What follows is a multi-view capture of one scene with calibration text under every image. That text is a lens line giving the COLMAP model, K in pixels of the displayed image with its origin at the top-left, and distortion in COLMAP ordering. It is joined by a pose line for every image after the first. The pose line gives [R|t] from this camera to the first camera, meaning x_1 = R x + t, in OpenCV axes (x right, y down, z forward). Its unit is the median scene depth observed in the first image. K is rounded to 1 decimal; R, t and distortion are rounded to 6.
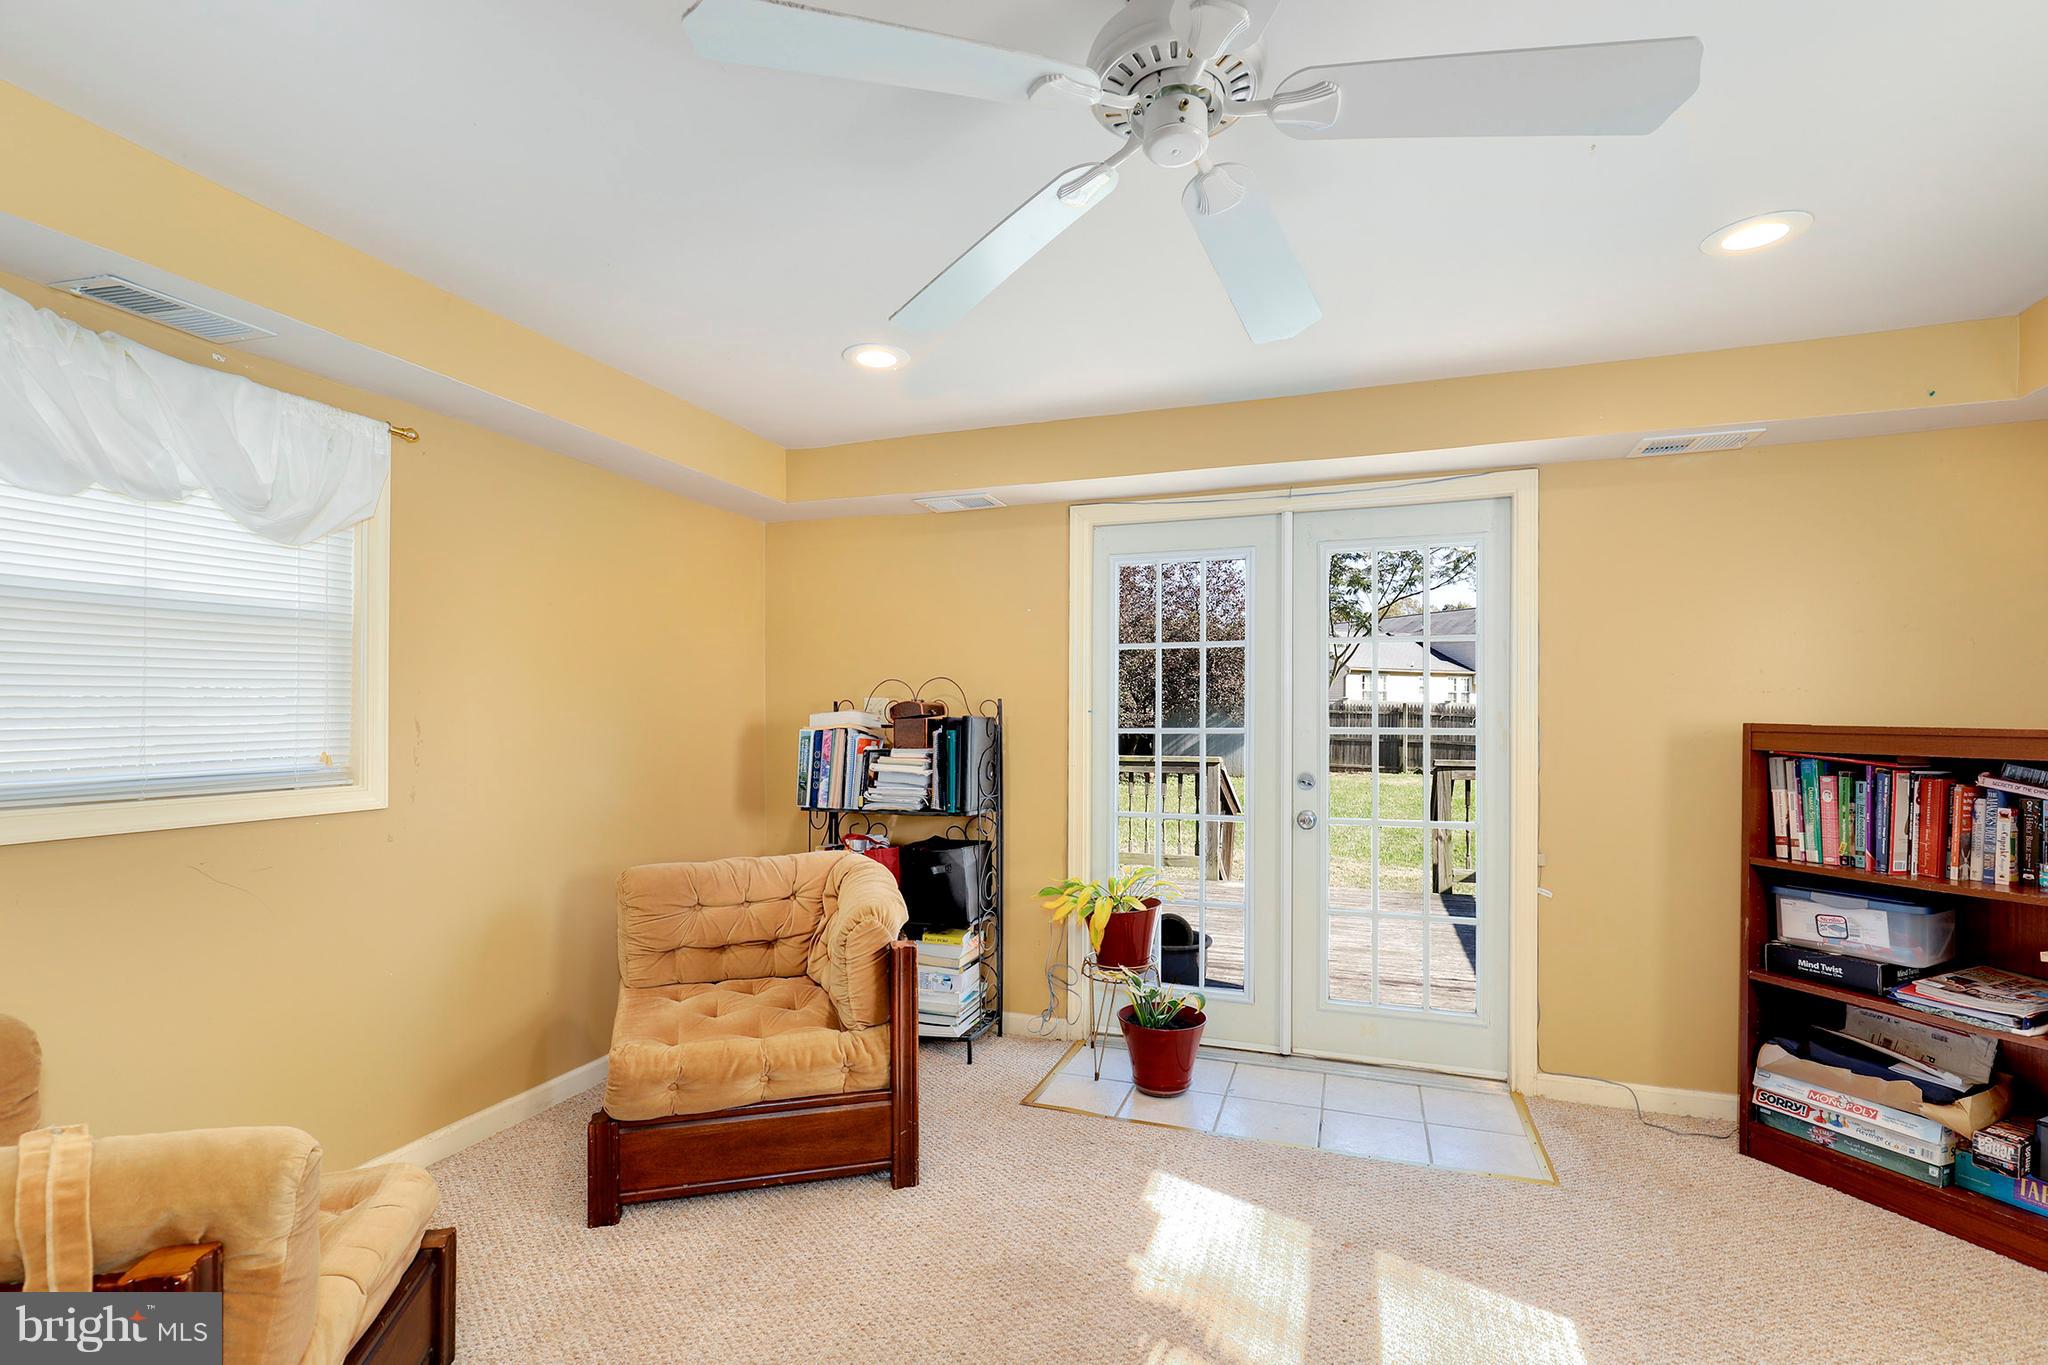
lens RADIAL K [[928.5, 0, 1034.1], [0, 928.5, 709.6], [0, 0, 1]] dist [0.002442, 0.000329]
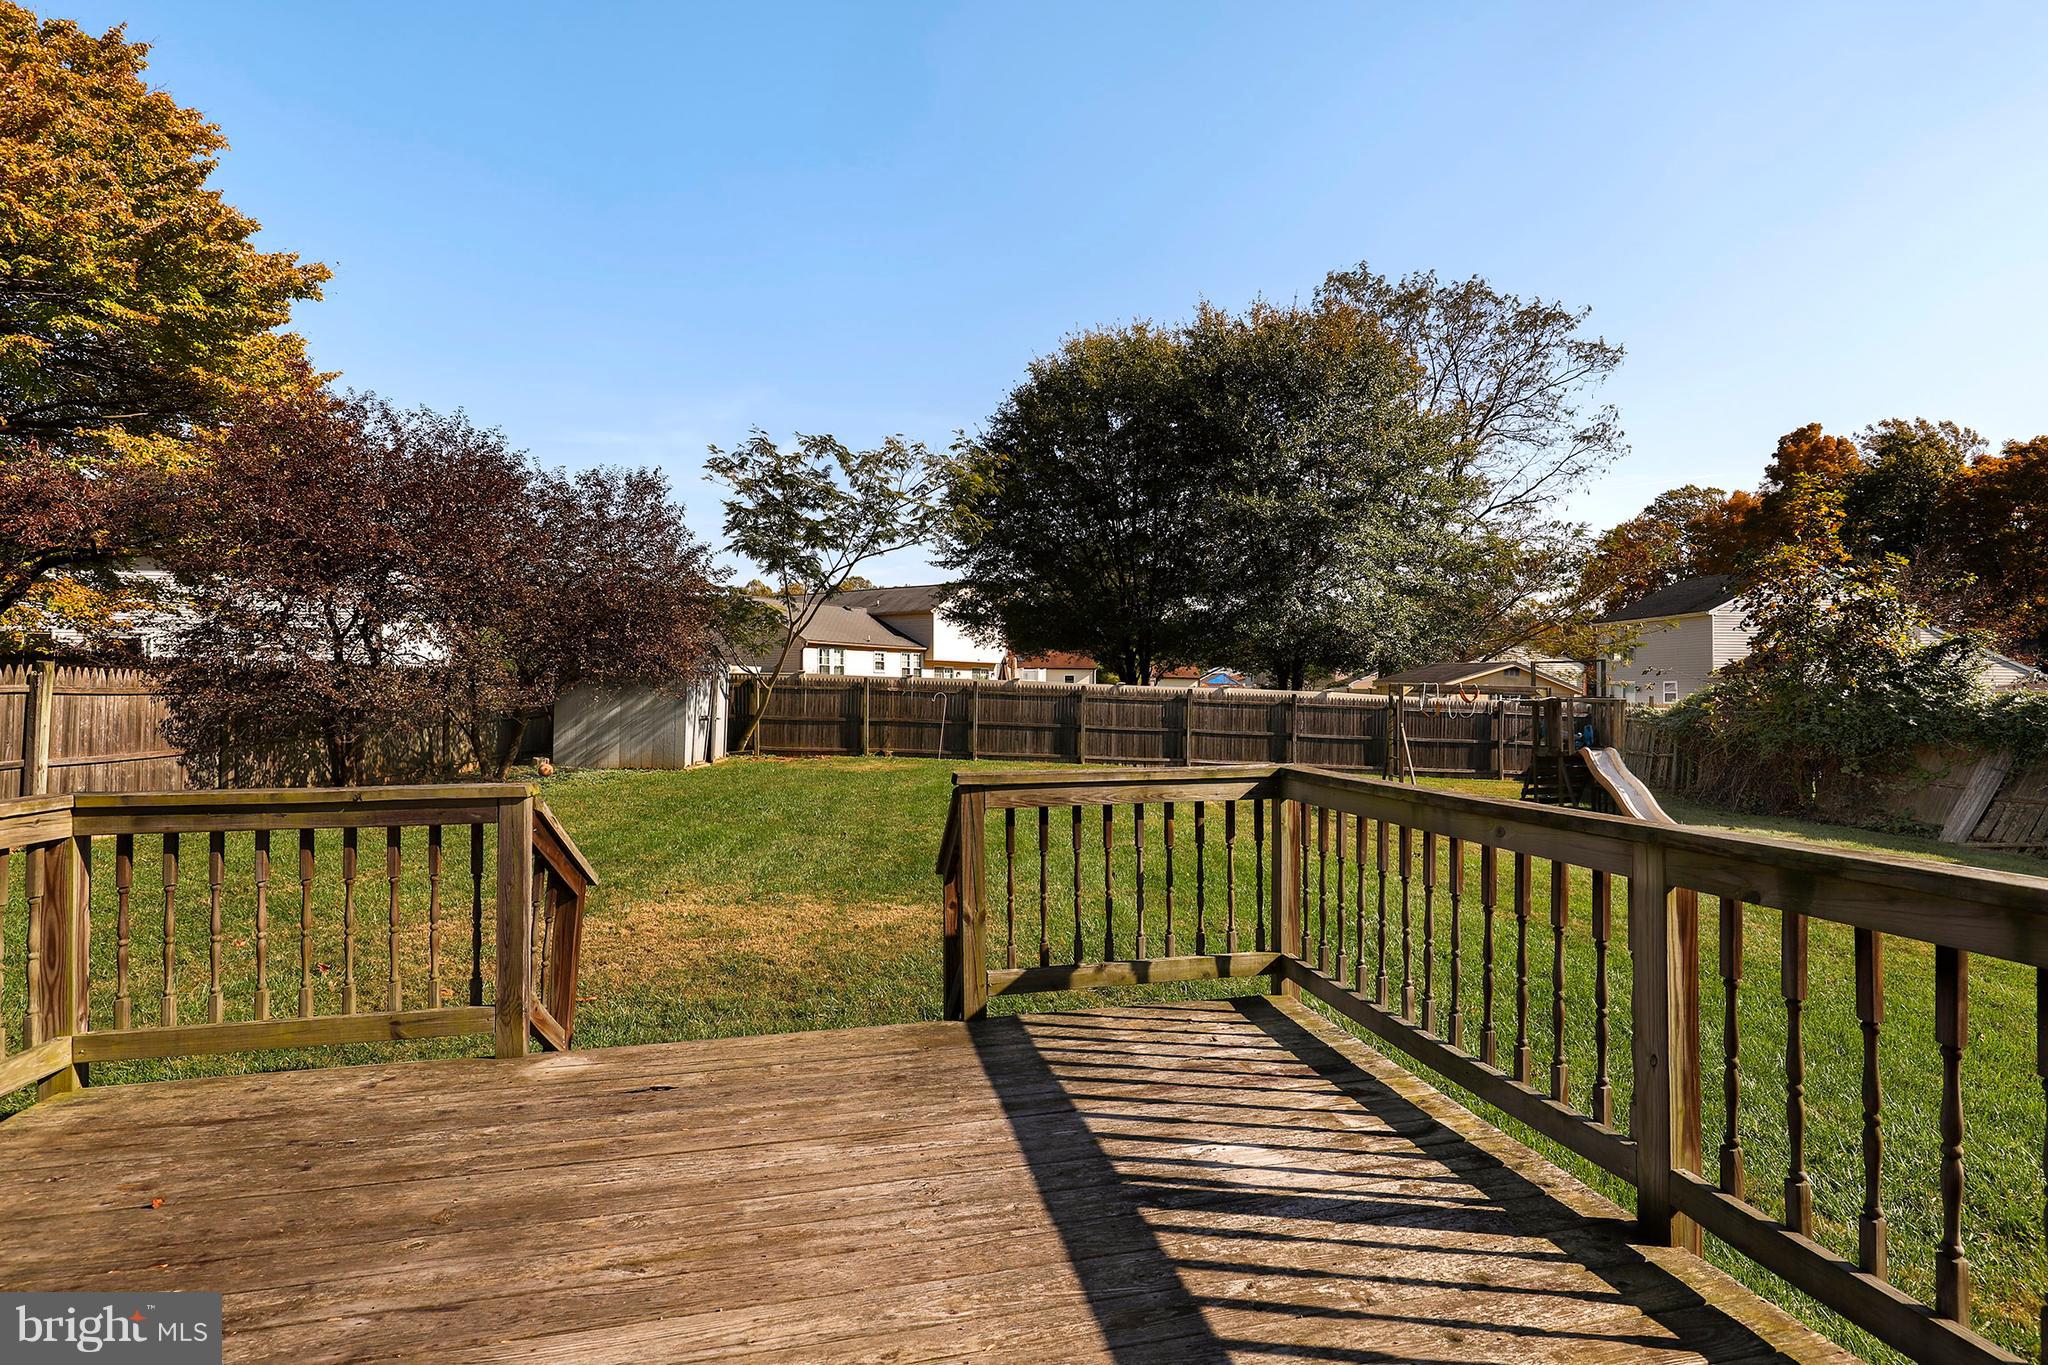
lens RADIAL K [[963.7, 0, 1024.0], [0, 963.7, 682.5], [0, 0, 1]] dist [0.000531, 0.000154]
pose [[0.852622, 0.003076, 0.522518, 0.447300], [-0.001672, 0.999994, -0.003158, 0.006774], [-0.522525, 0.001819, 0.852622, 1.312598]]
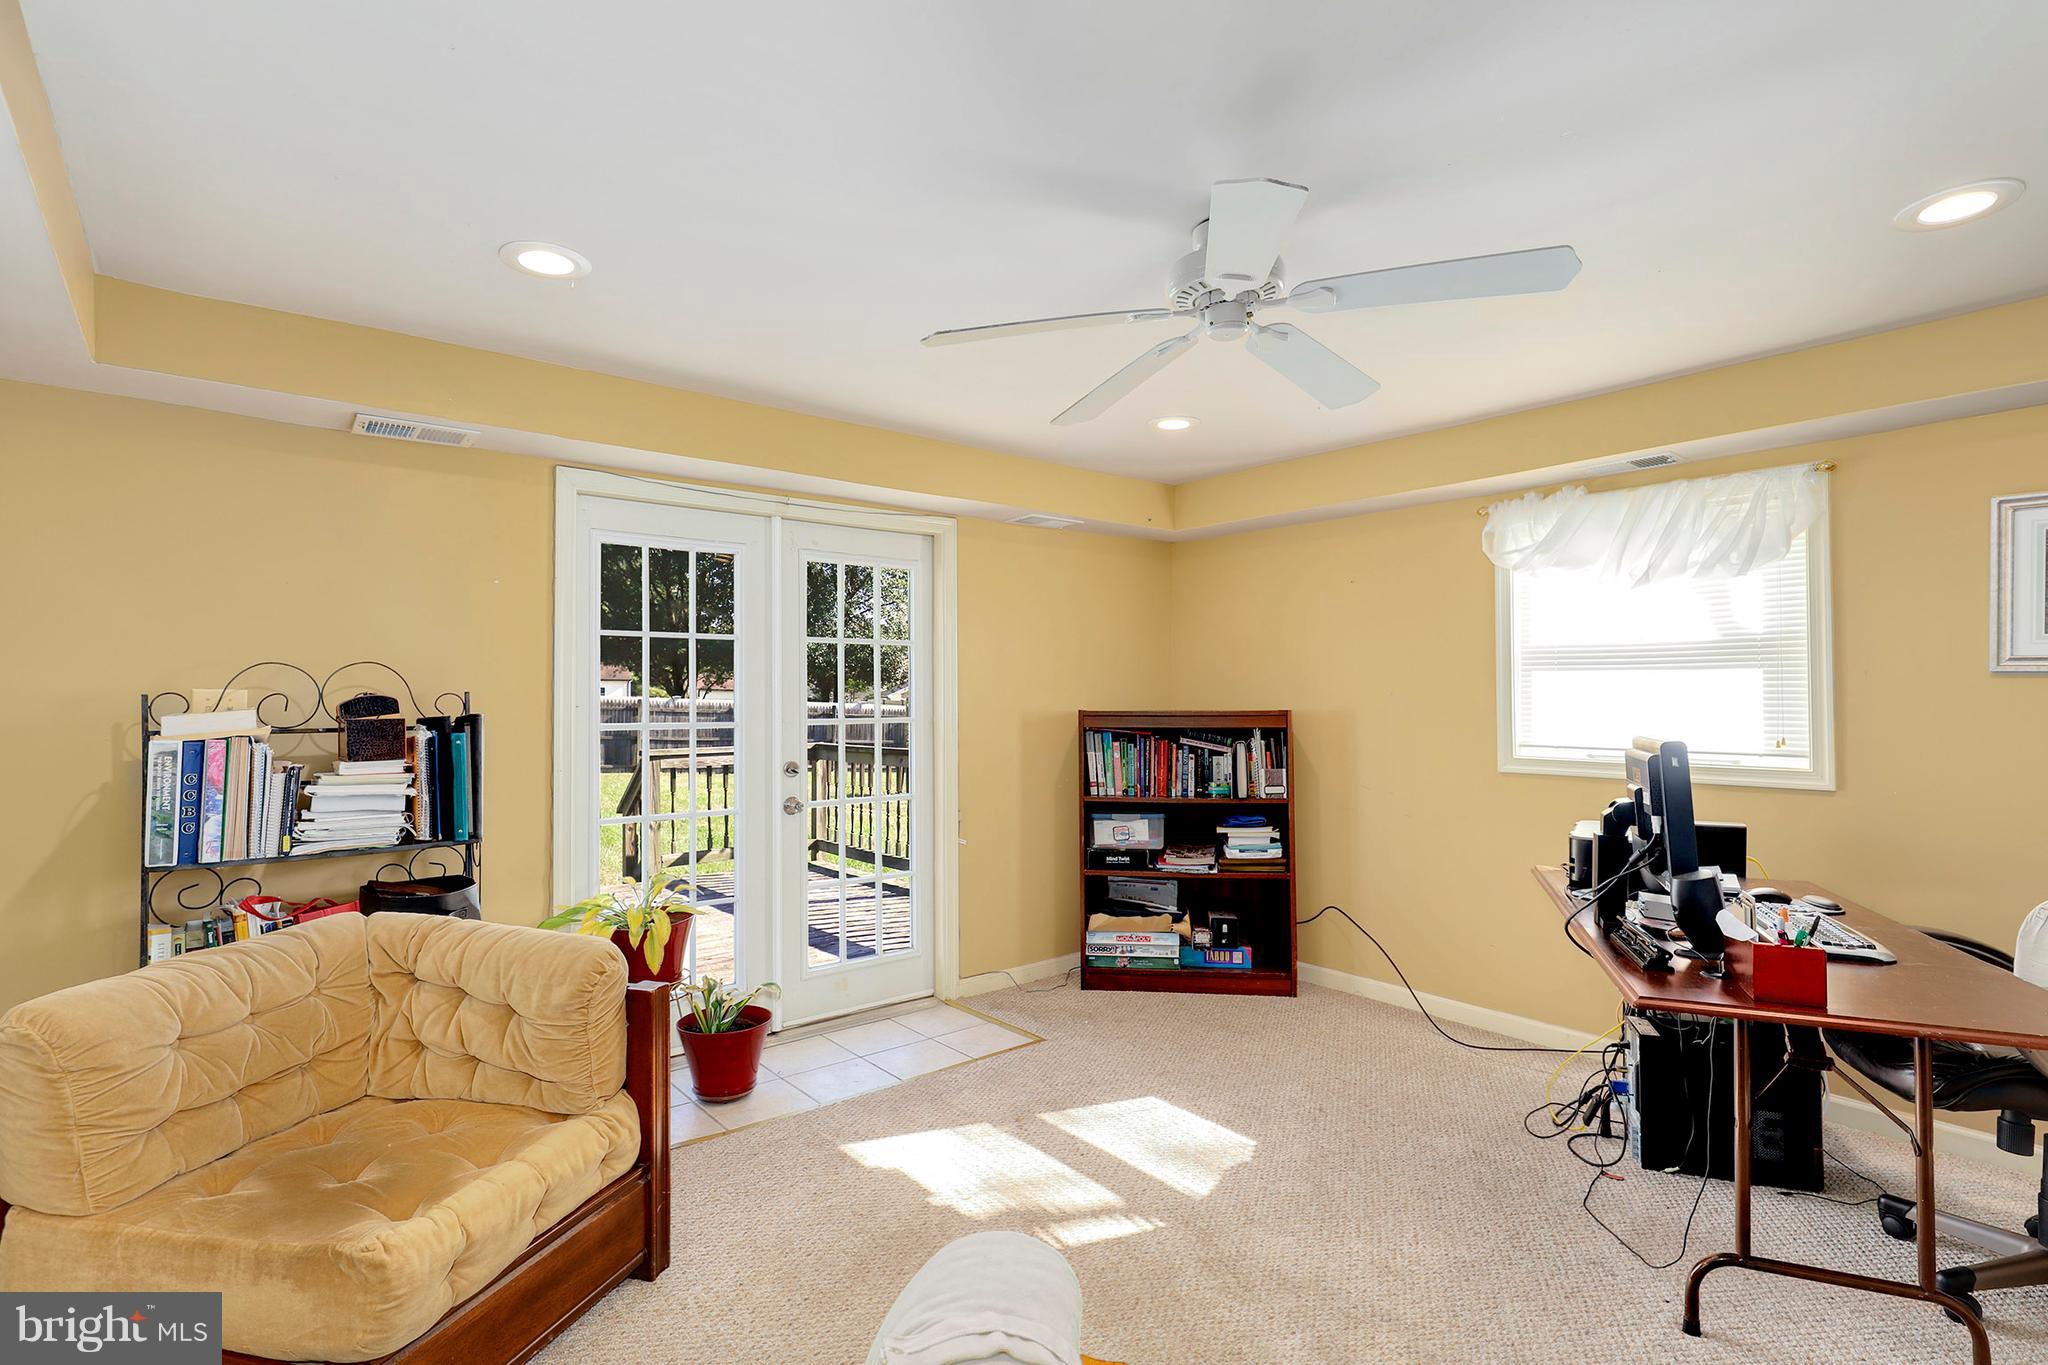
lens RADIAL K [[963.7, 0, 1024.0], [0, 963.7, 682.5], [0, 0, 1]] dist [0.000531, 0.000154]
pose [[0.530151, 0.011044, 0.847831, -0.644224], [0.003267, 0.999881, -0.015068, -0.007314], [-0.847897, 0.010758, 0.530052, 0.228565]]
